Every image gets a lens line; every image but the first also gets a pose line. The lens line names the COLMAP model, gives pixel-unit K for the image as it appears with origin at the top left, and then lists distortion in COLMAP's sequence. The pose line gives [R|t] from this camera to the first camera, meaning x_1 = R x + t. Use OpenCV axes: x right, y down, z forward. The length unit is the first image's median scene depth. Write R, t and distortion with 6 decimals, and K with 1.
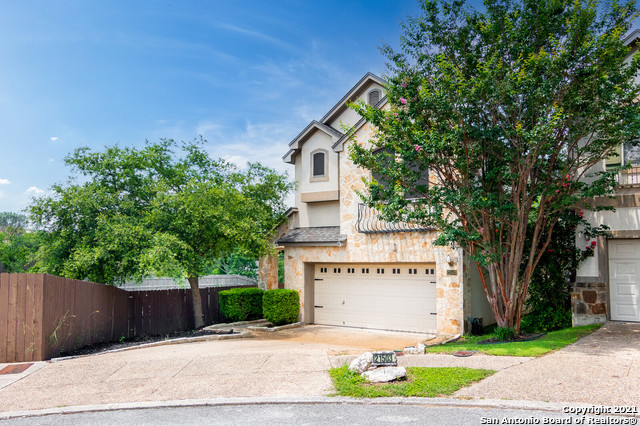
lens RADIAL K [[492.8, 0, 319.9], [0, 492.8, 213.3], [0, 0, 1]] dist [-0.003152, 0.002308]
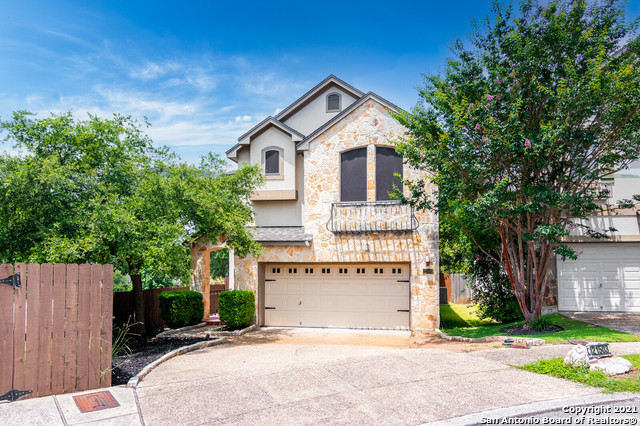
lens RADIAL K [[457.8, 0, 320.8], [0, 457.8, 227.8], [0, 0, 1]] dist [0.004147, -0.005380]
pose [[0.929894, 0.036483, 0.366015, -0.274834], [-0.040005, 0.999197, 0.002042, 0.028497], [-0.365646, -0.016542, 0.930607, 0.139903]]
